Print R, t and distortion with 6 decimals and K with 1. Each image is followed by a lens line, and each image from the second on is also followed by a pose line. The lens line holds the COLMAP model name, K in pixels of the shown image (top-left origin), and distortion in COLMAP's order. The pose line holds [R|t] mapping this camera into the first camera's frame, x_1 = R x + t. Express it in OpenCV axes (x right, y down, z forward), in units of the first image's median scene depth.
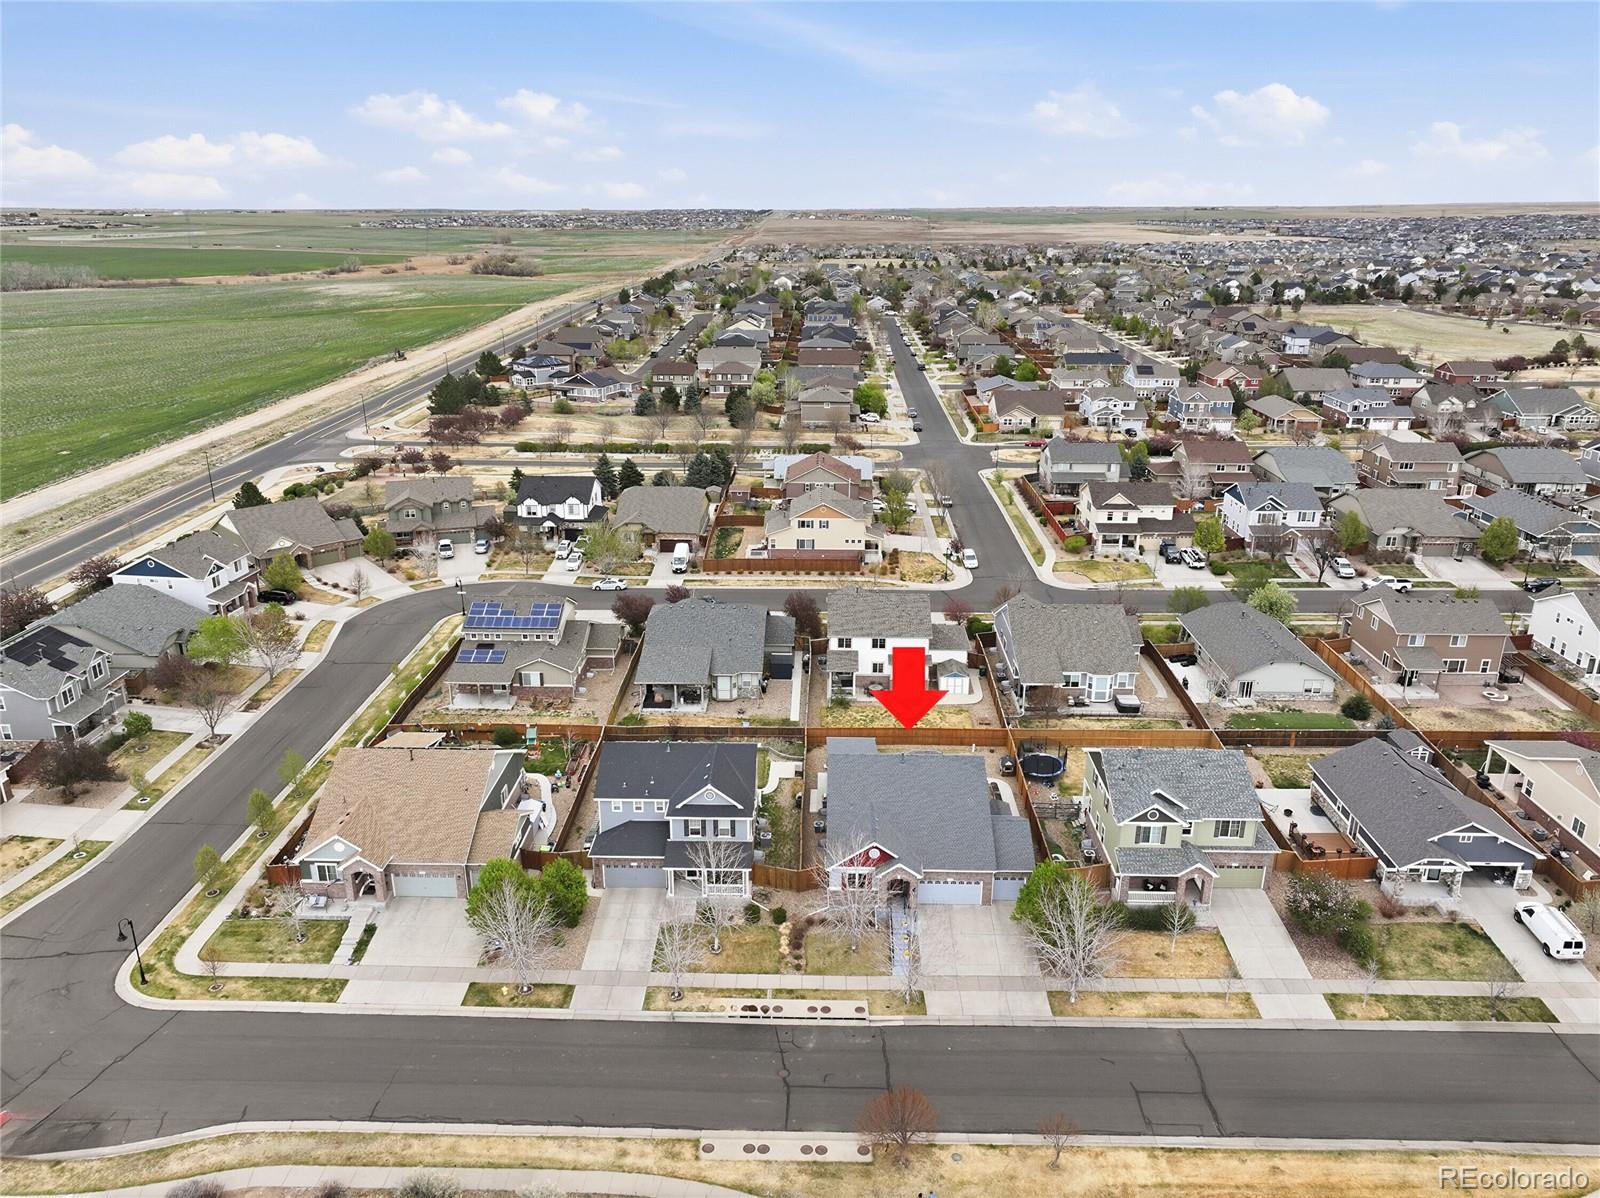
lens RADIAL K [[1116.9, 0, 811.2], [0, 1116.9, 593.4], [0, 0, 1]] dist [0.001399, 0.016690]
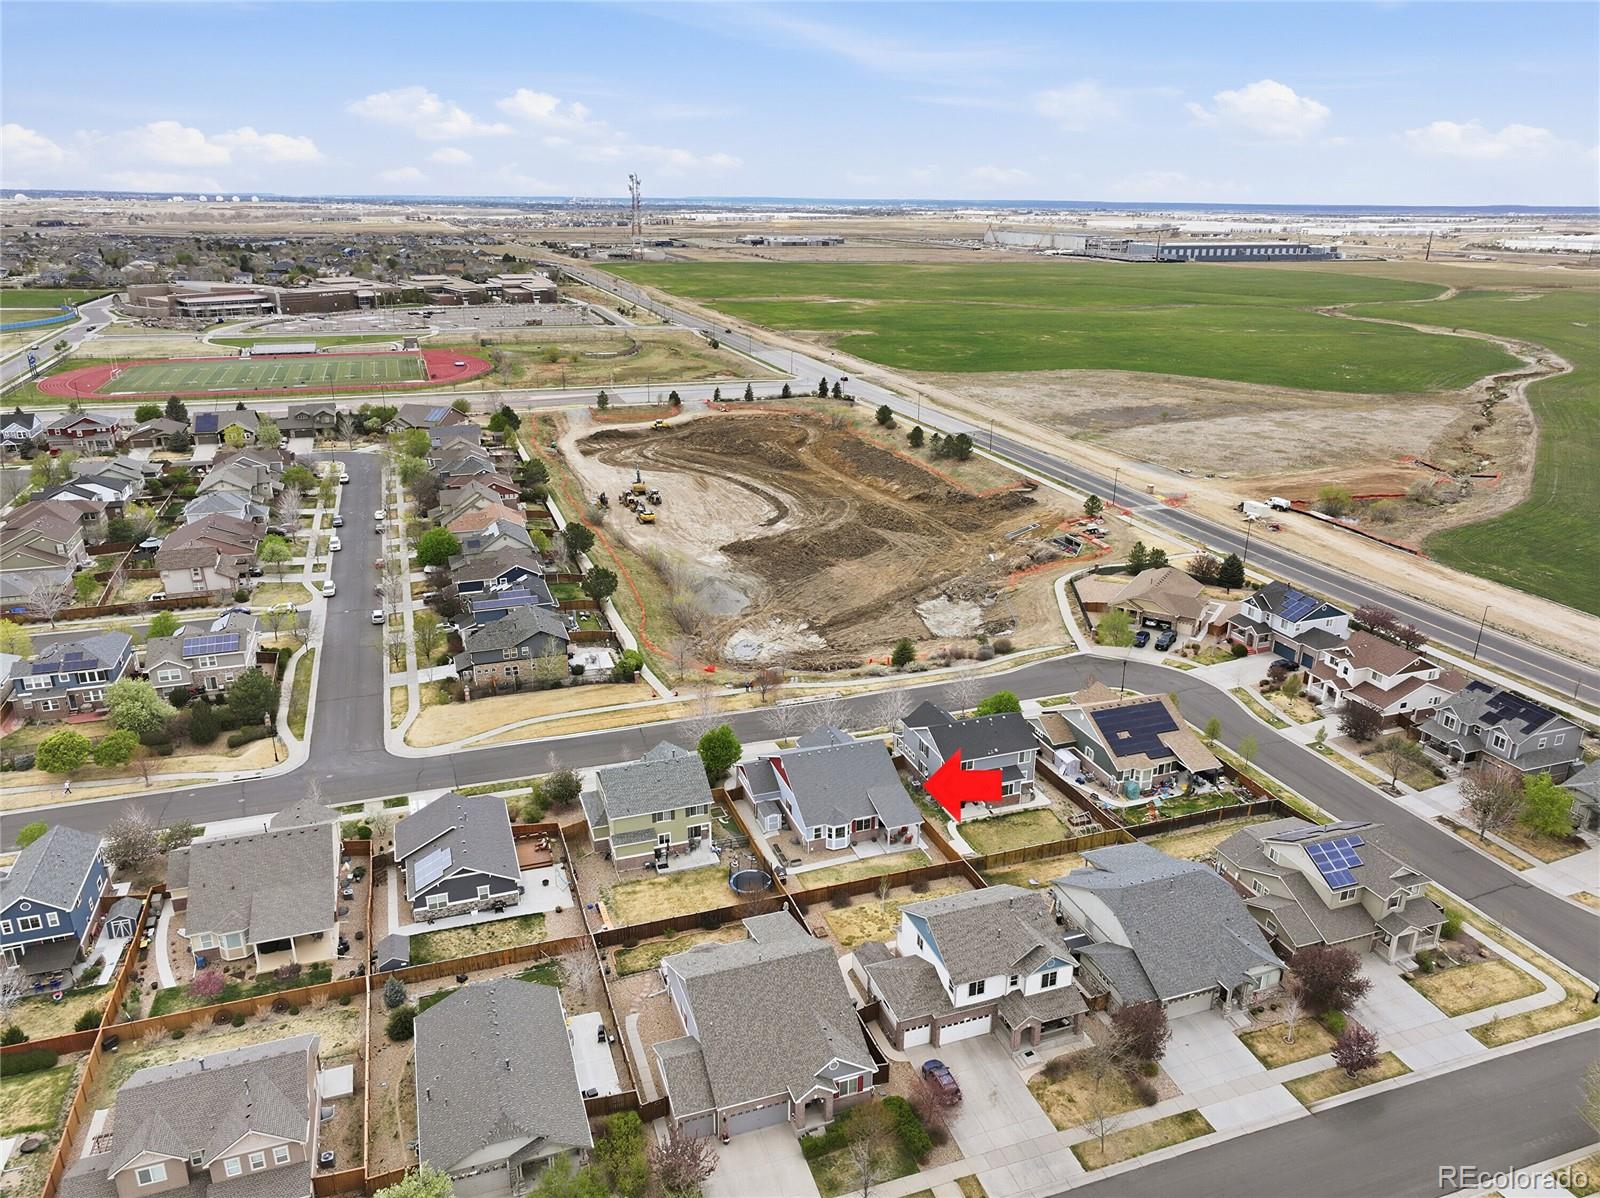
lens RADIAL K [[1116.9, 0, 798.8], [0, 1116.9, 600.7], [0, 0, 1]] dist [0.001399, 0.016690]
pose [[-0.937390, 0.107839, -0.331165, 0.328002], [-0.124601, 0.784085, 0.608017, -0.490283], [0.325229, 0.611213, -0.721557, 1.074486]]
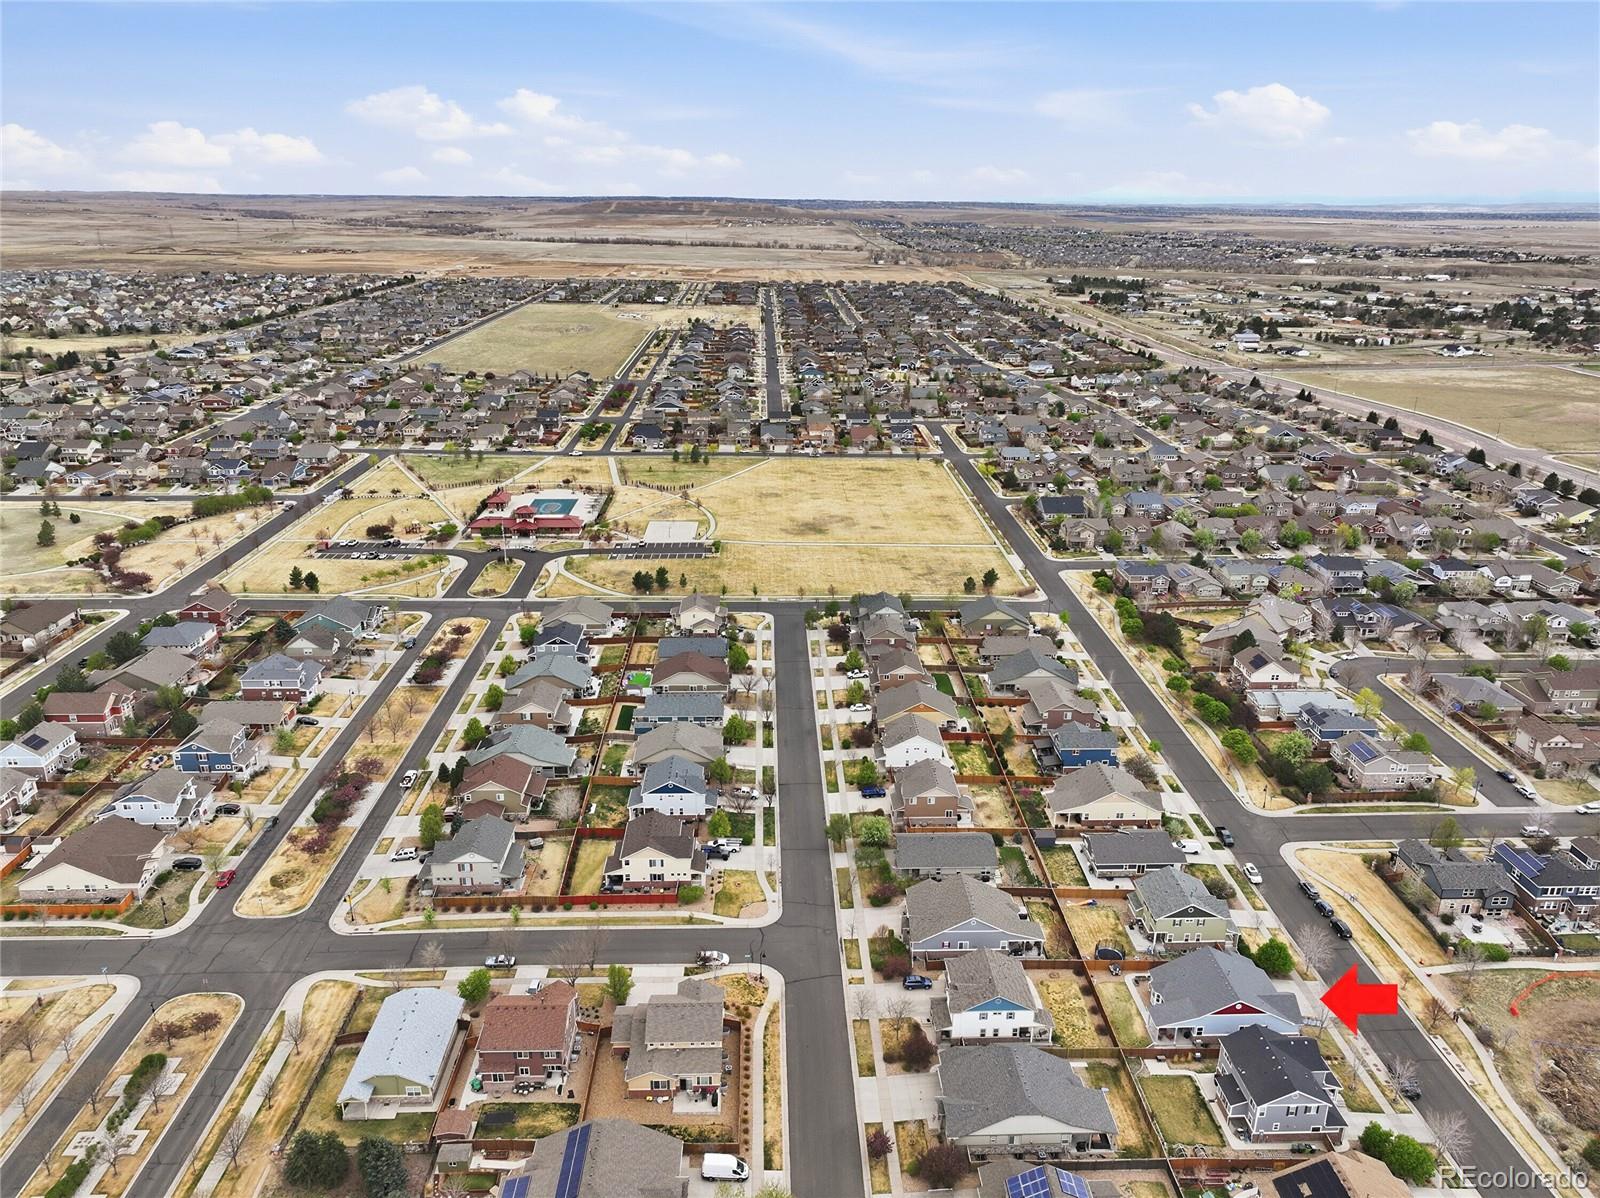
lens RADIAL K [[1116.9, 0, 808.9], [0, 1116.9, 611.4], [0, 0, 1]] dist [0.001399, 0.016690]
pose [[-0.055499, -0.344556, 0.937124, -0.788143], [0.315825, 0.884321, 0.343846, -0.693469], [-0.947193, 0.315050, 0.059740, 0.760643]]
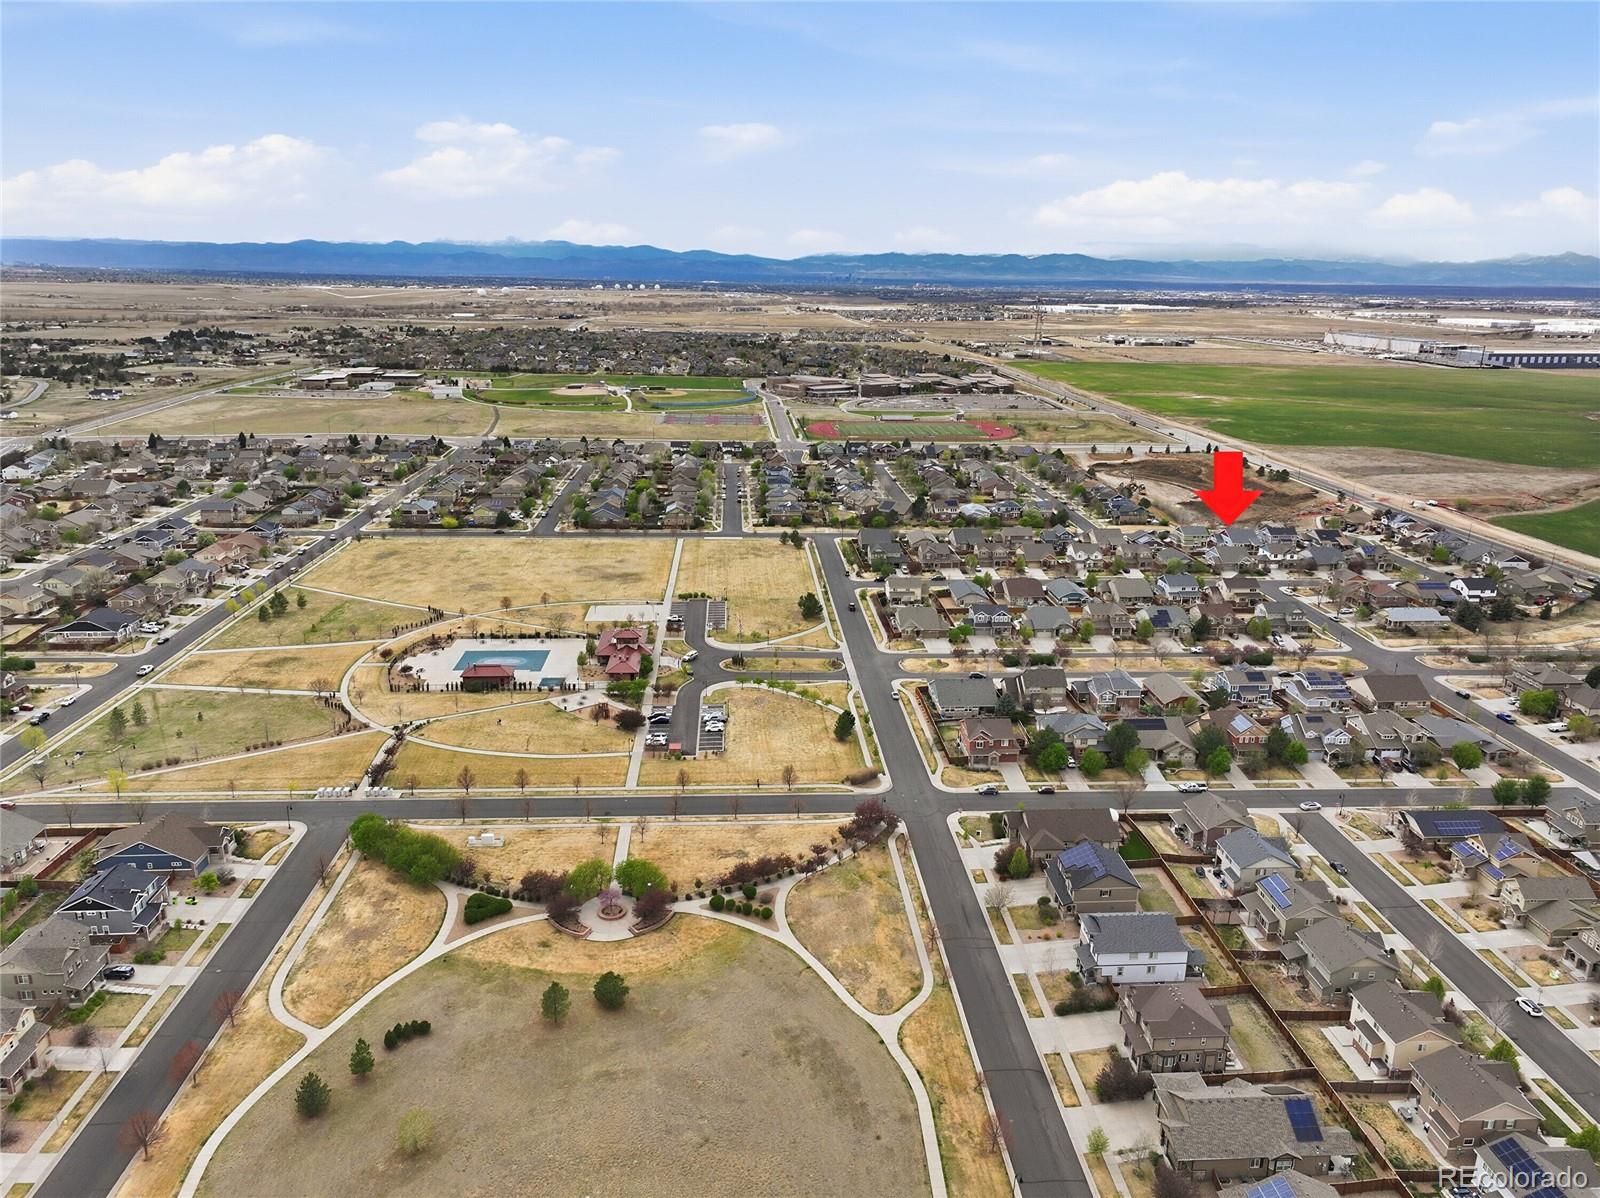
lens RADIAL K [[1116.9, 0, 797.1], [0, 1116.9, 592.4], [0, 0, 1]] dist [0.001399, 0.016690]
pose [[-0.997030, 0.005988, -0.076783, 1.501757], [-0.039110, 0.819497, 0.571747, -1.491920], [0.066347, 0.573052, -0.816829, 3.099386]]
